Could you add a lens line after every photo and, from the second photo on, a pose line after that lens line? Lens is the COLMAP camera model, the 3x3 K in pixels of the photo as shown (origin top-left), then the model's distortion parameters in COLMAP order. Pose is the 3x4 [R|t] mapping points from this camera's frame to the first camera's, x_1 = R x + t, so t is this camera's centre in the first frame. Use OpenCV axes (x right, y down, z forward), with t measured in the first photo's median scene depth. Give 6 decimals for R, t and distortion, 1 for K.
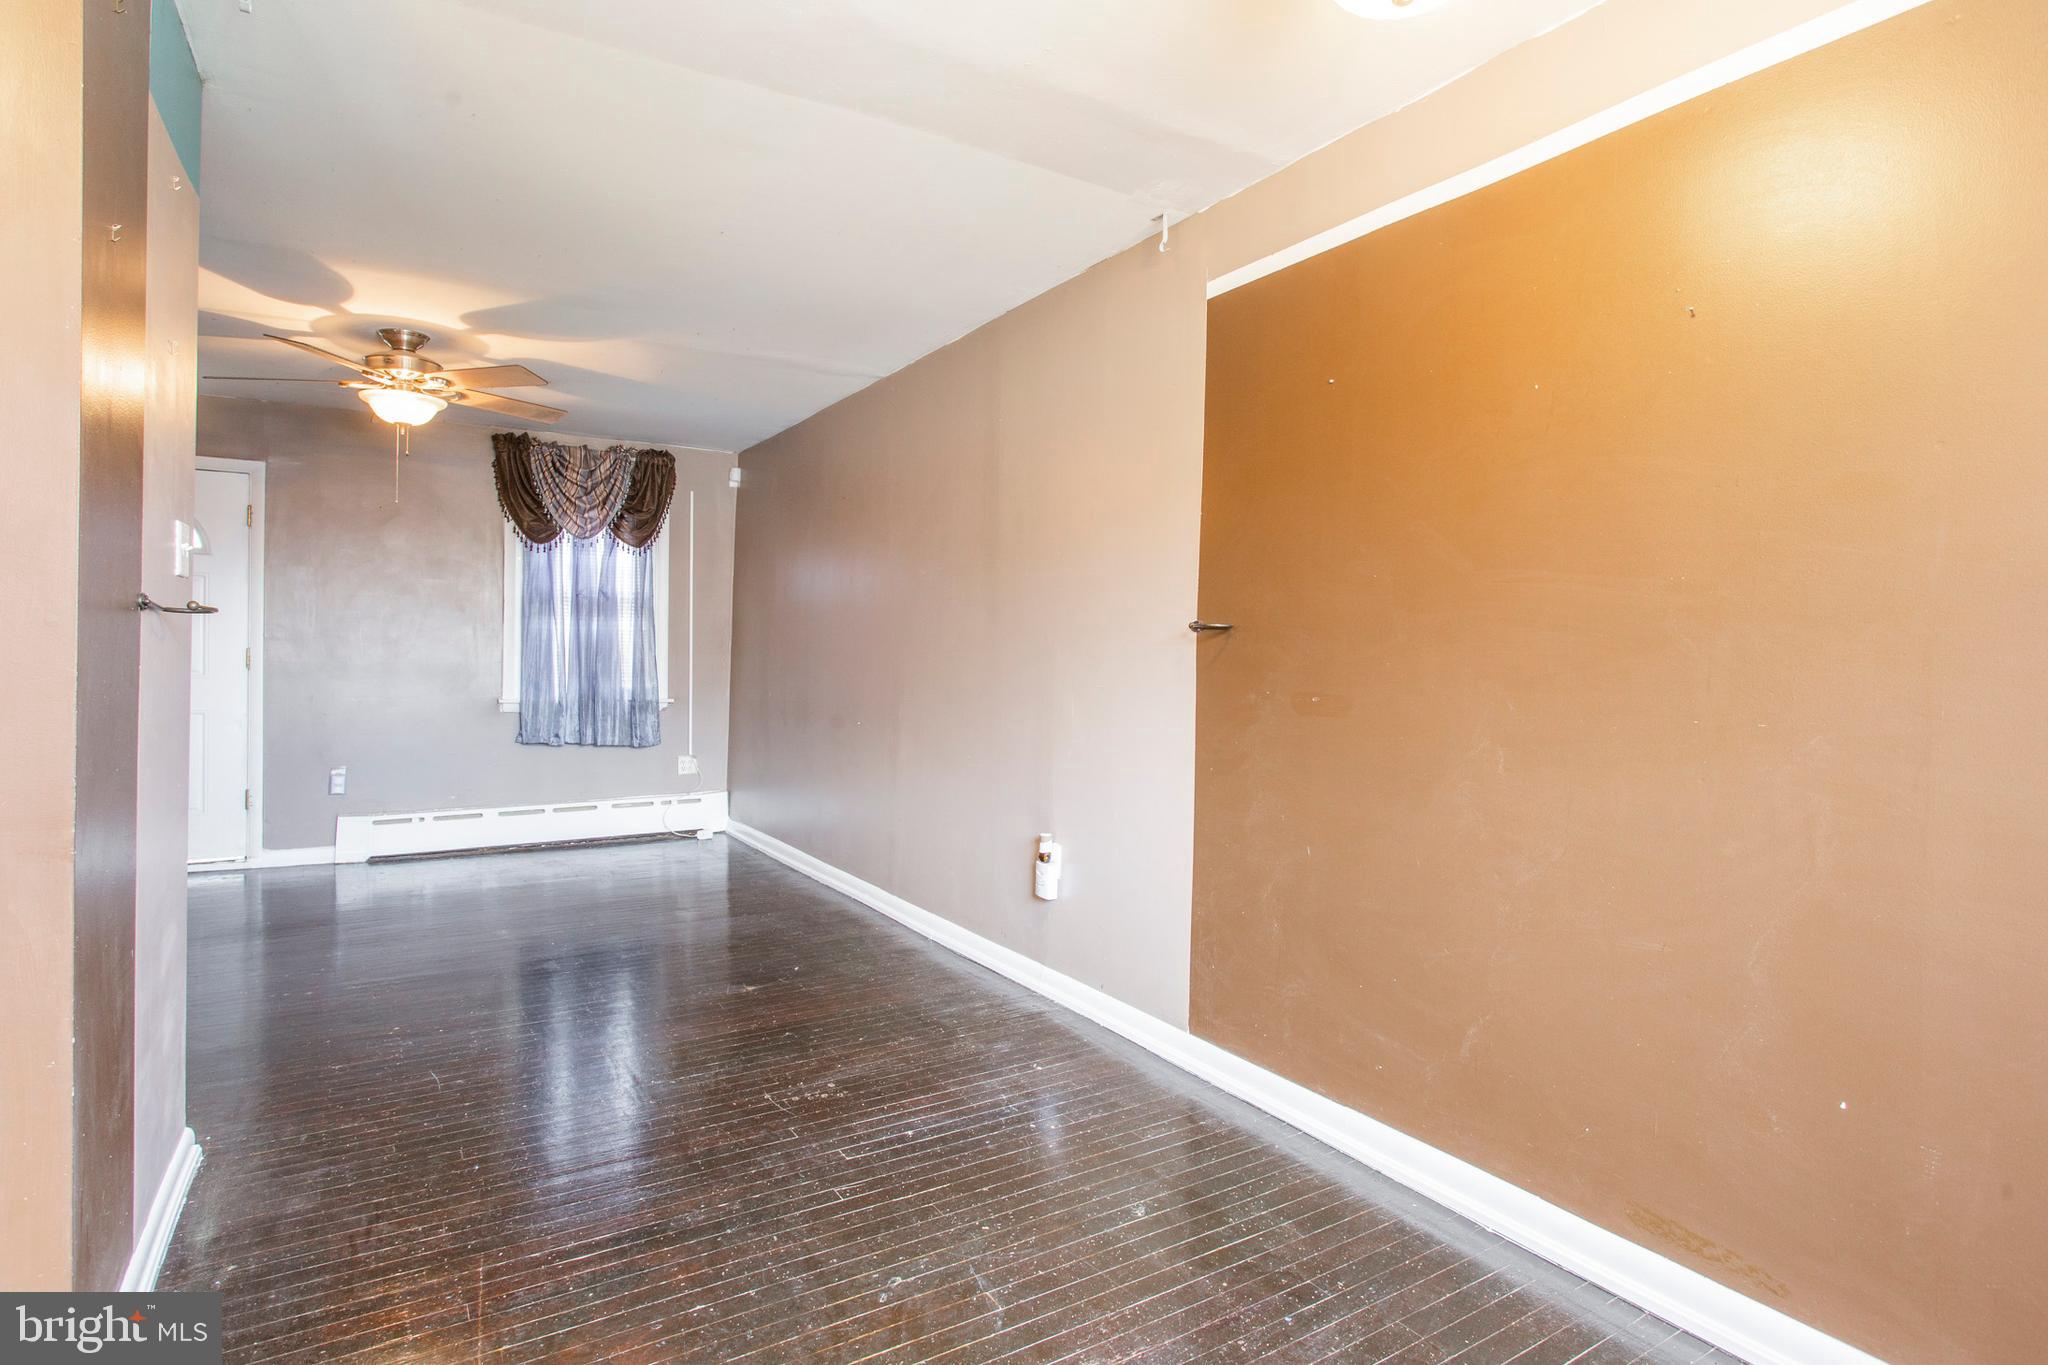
lens RADIAL K [[1004.0, 0, 996.3], [0, 1004.0, 662.1], [0, 0, 1]] dist [-0.016741, 0.007869]
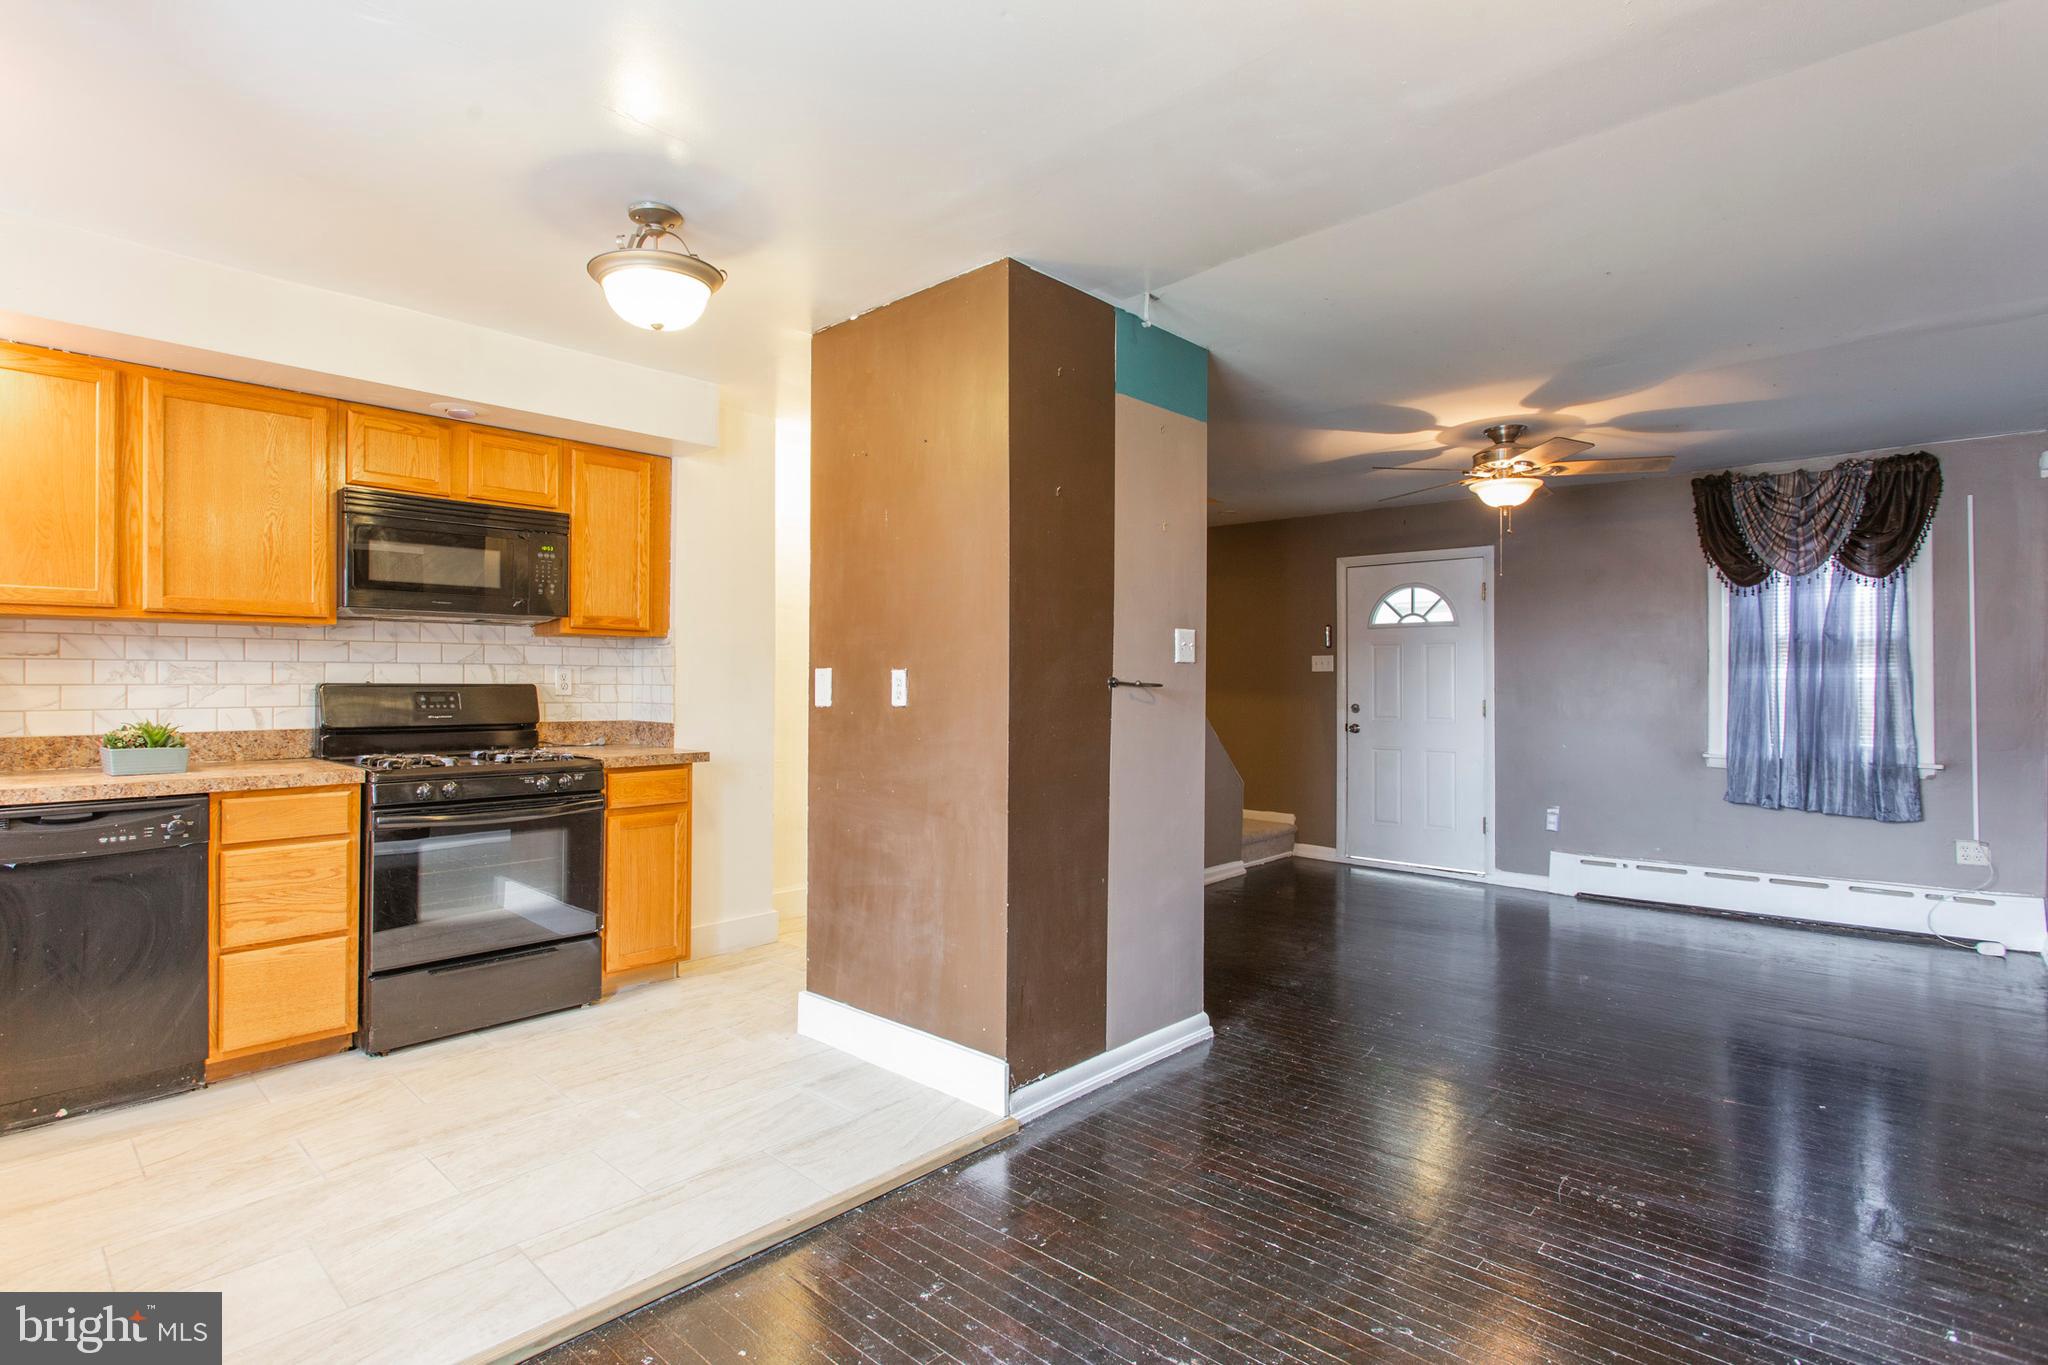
lens RADIAL K [[1004.0, 0, 1012.8], [0, 1004.0, 674.8], [0, 0, 1]] dist [-0.016741, 0.007869]
pose [[0.289461, -0.025241, -0.956857, 0.241704], [-0.007072, 0.999569, -0.028507, -0.006931], [0.957164, 0.015019, 0.289157, 0.095108]]
